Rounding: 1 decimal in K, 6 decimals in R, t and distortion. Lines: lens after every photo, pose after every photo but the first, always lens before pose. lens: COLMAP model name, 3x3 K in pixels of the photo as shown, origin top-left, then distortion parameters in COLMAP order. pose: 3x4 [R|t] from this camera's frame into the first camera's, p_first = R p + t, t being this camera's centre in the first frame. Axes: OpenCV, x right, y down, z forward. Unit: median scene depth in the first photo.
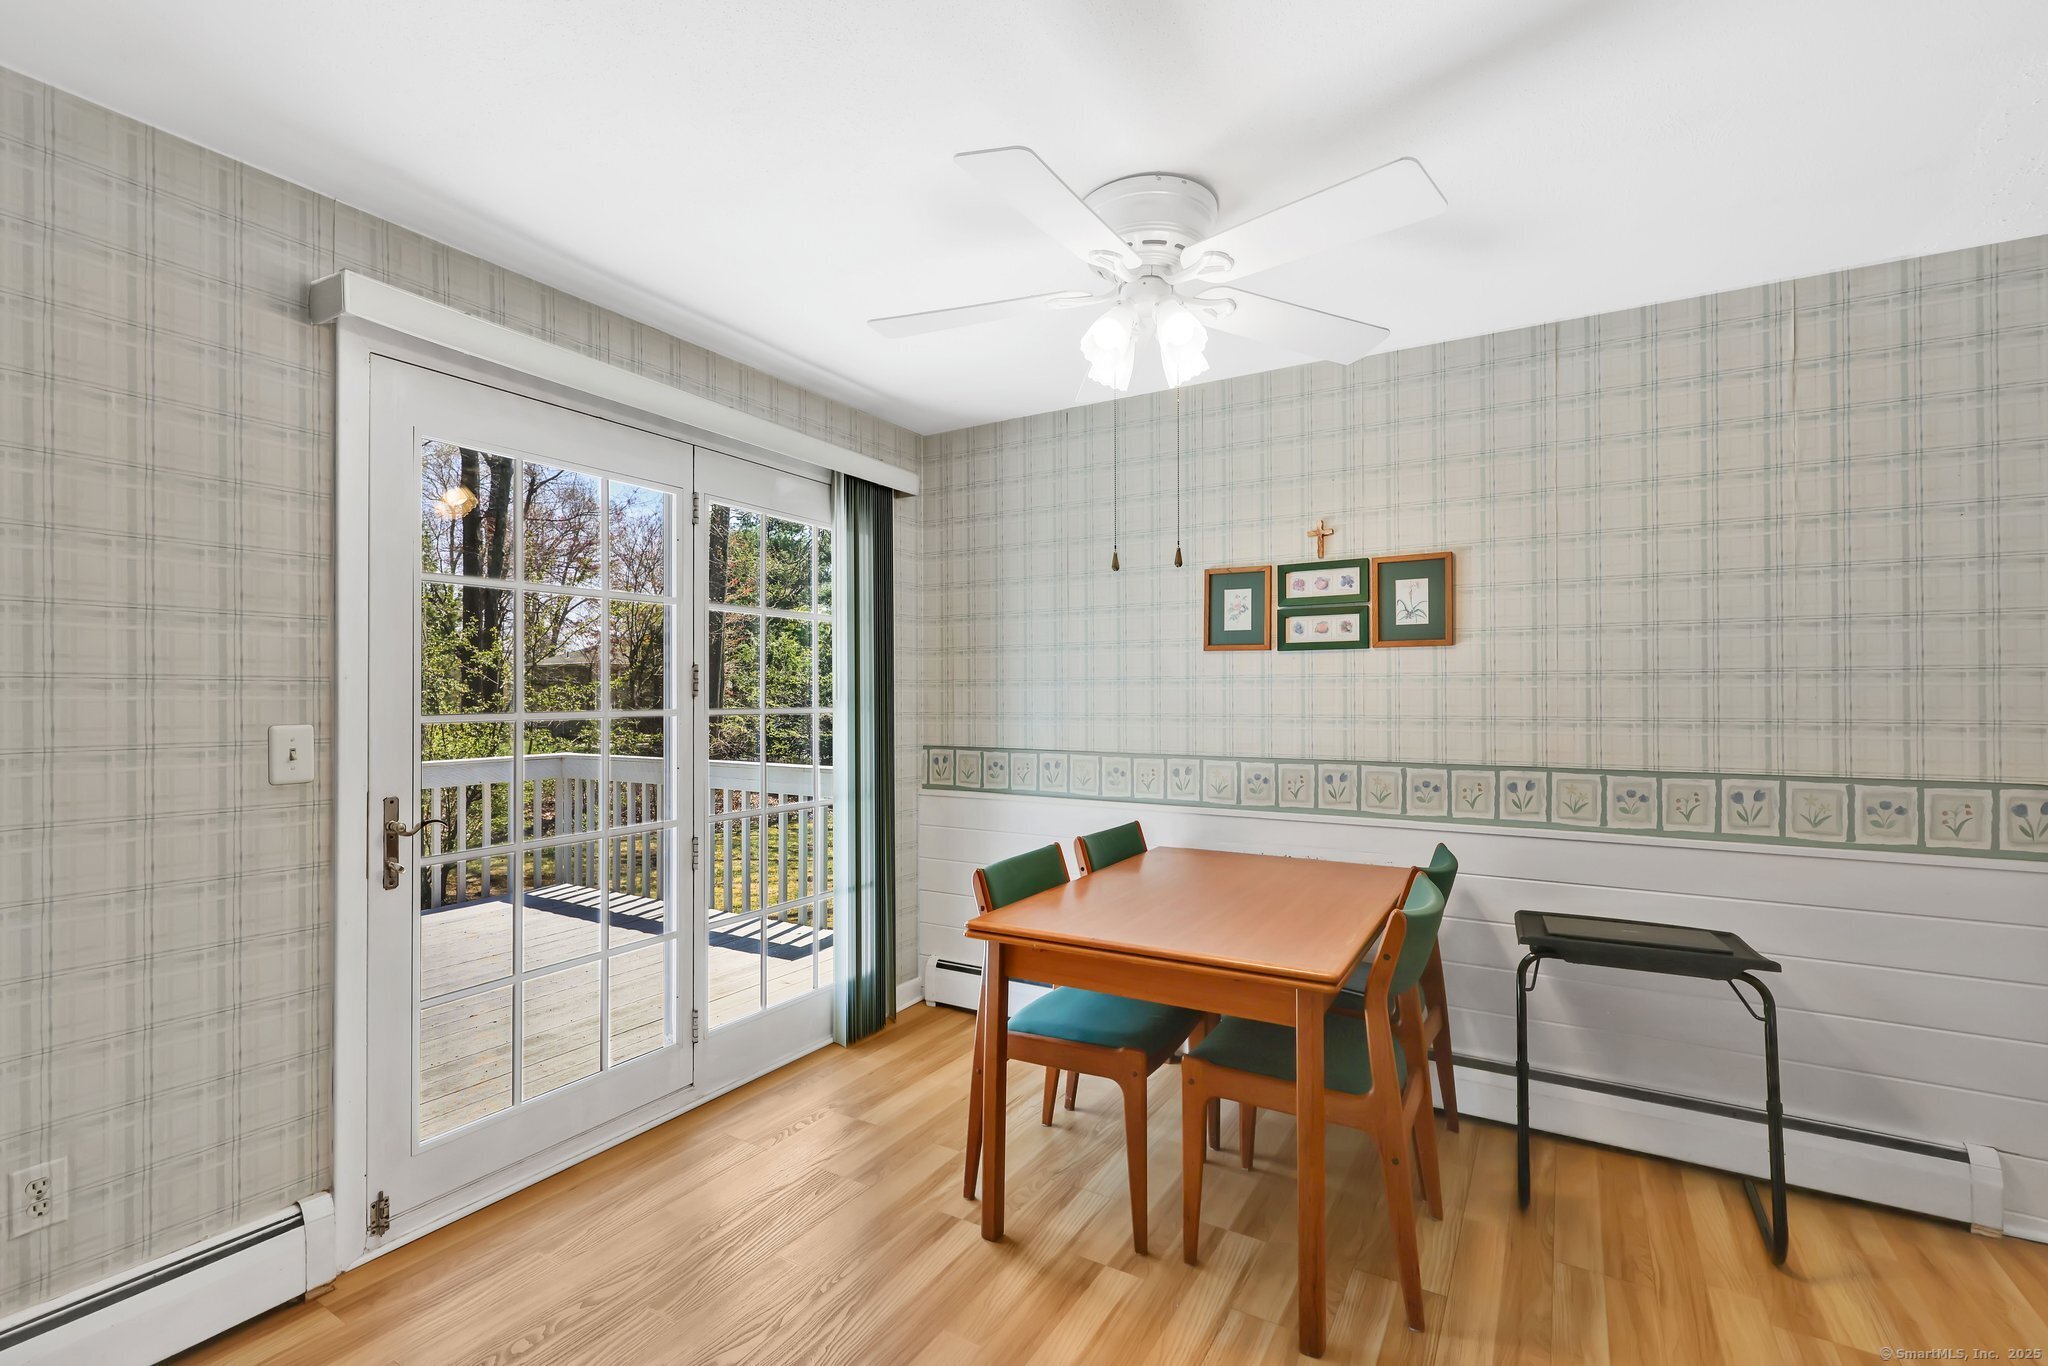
lens RADIAL K [[942.7, 0, 1021.5], [0, 942.7, 695.1], [0, 0, 1]] dist [0.003320, 0.000475]
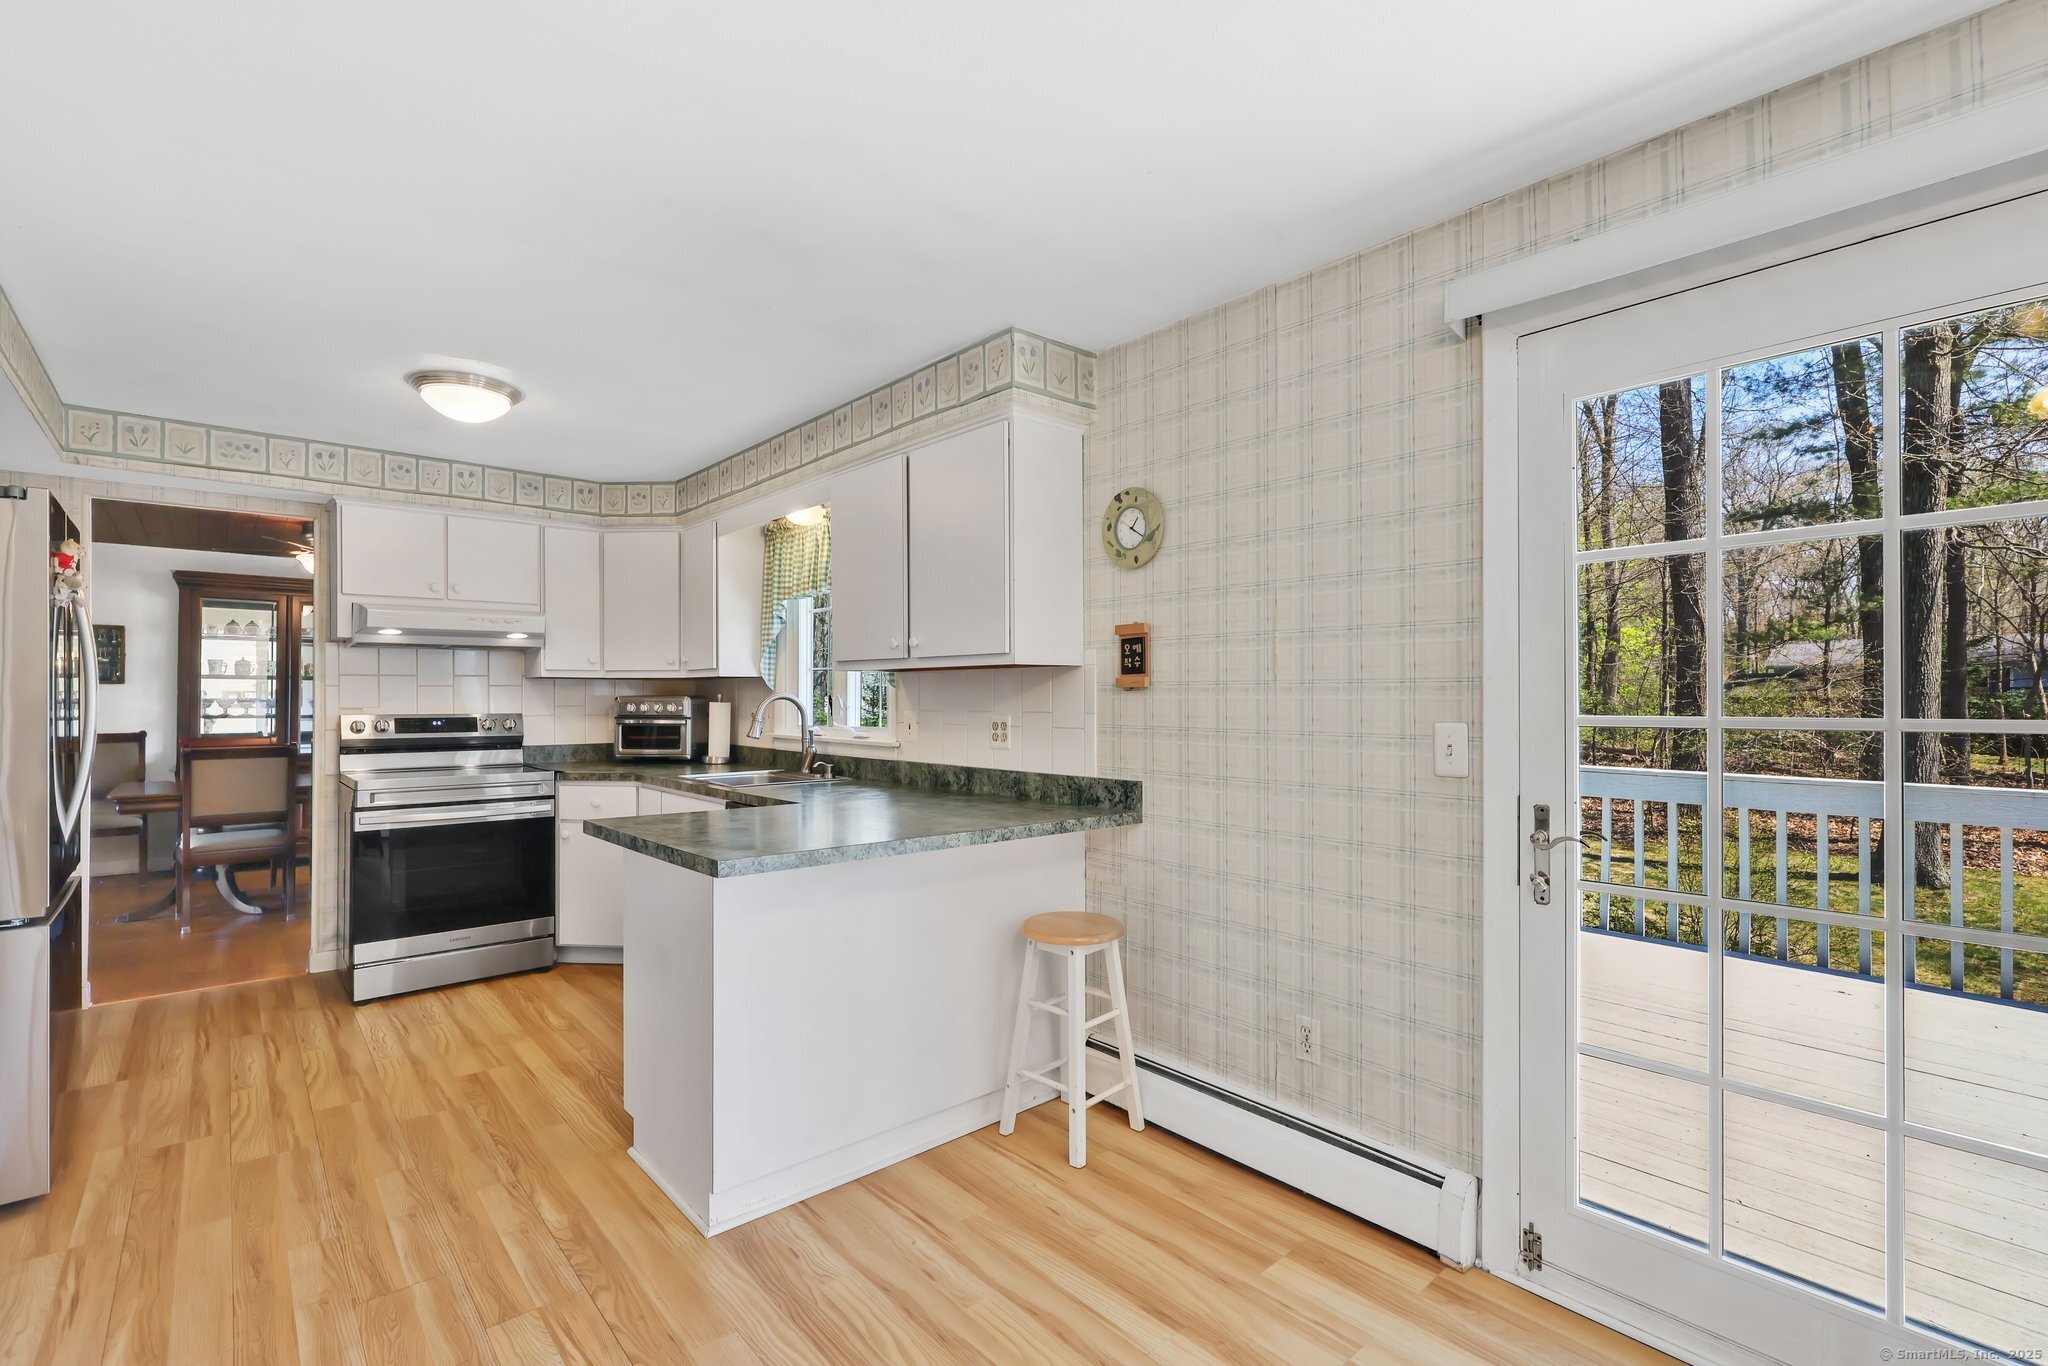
lens RADIAL K [[942.7, 0, 1024.6], [0, 942.7, 681.8], [0, 0, 1]] dist [0.003320, 0.000475]
pose [[-0.330700, -0.008232, -0.943700, 0.416291], [0.010908, 0.999862, -0.012544, -0.006619], [0.943673, -0.014442, -0.330565, 0.925128]]
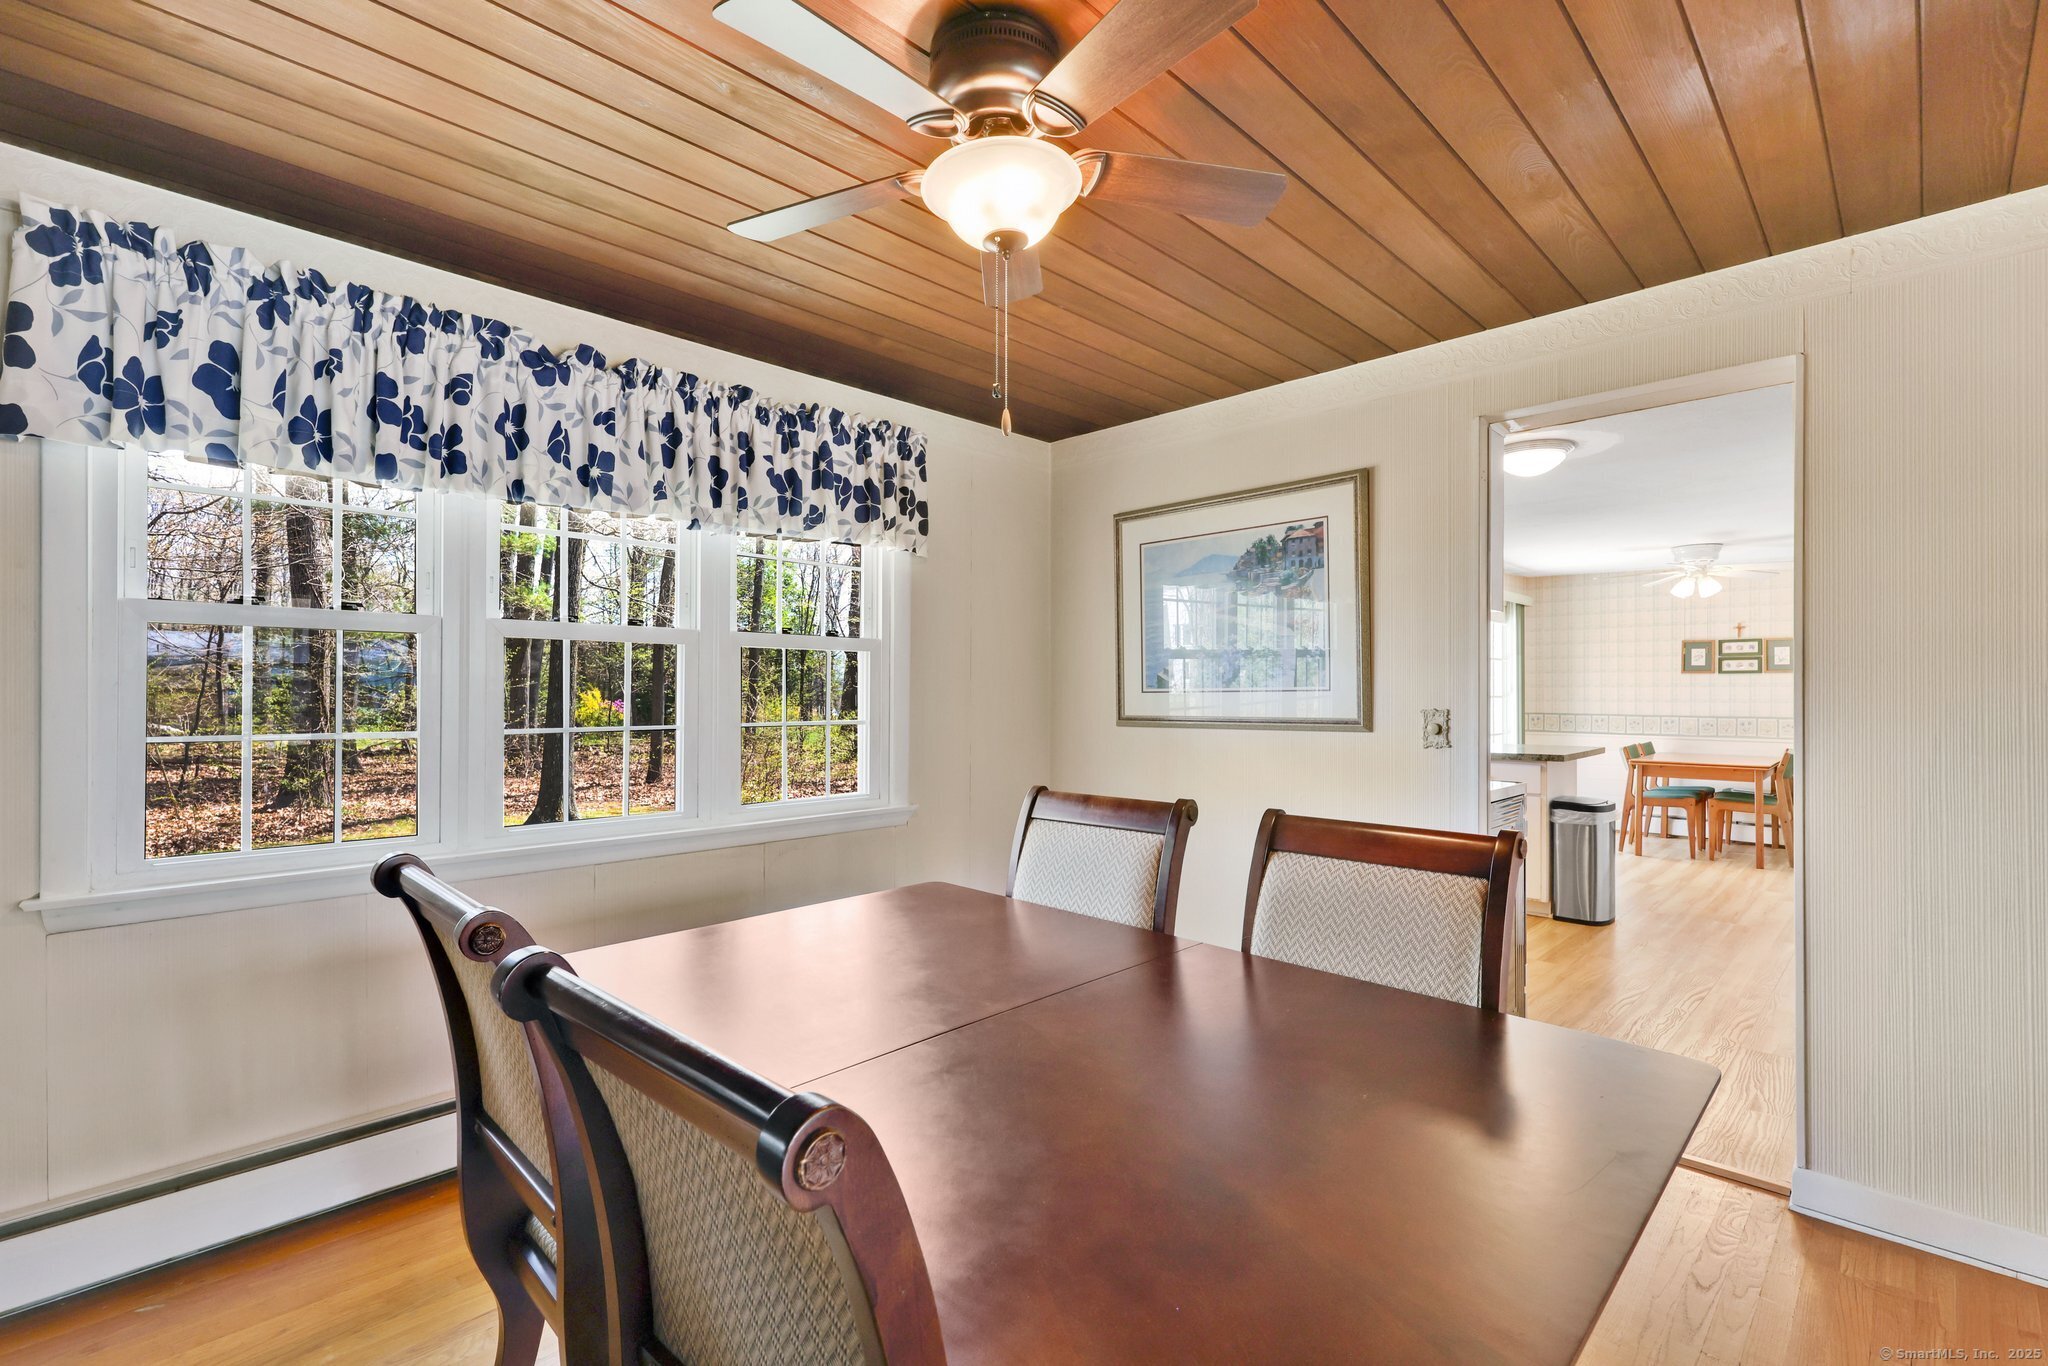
lens RADIAL K [[923.8, 0, 1016.8], [0, 923.8, 694.2], [0, 0, 1]] dist [-0.002221, -0.000326]
pose [[0.967900, 0.003220, -0.251314, -0.764622], [-0.001787, 0.999981, 0.005930, -0.002800], [0.251328, -0.005290, 0.967888, -1.540068]]
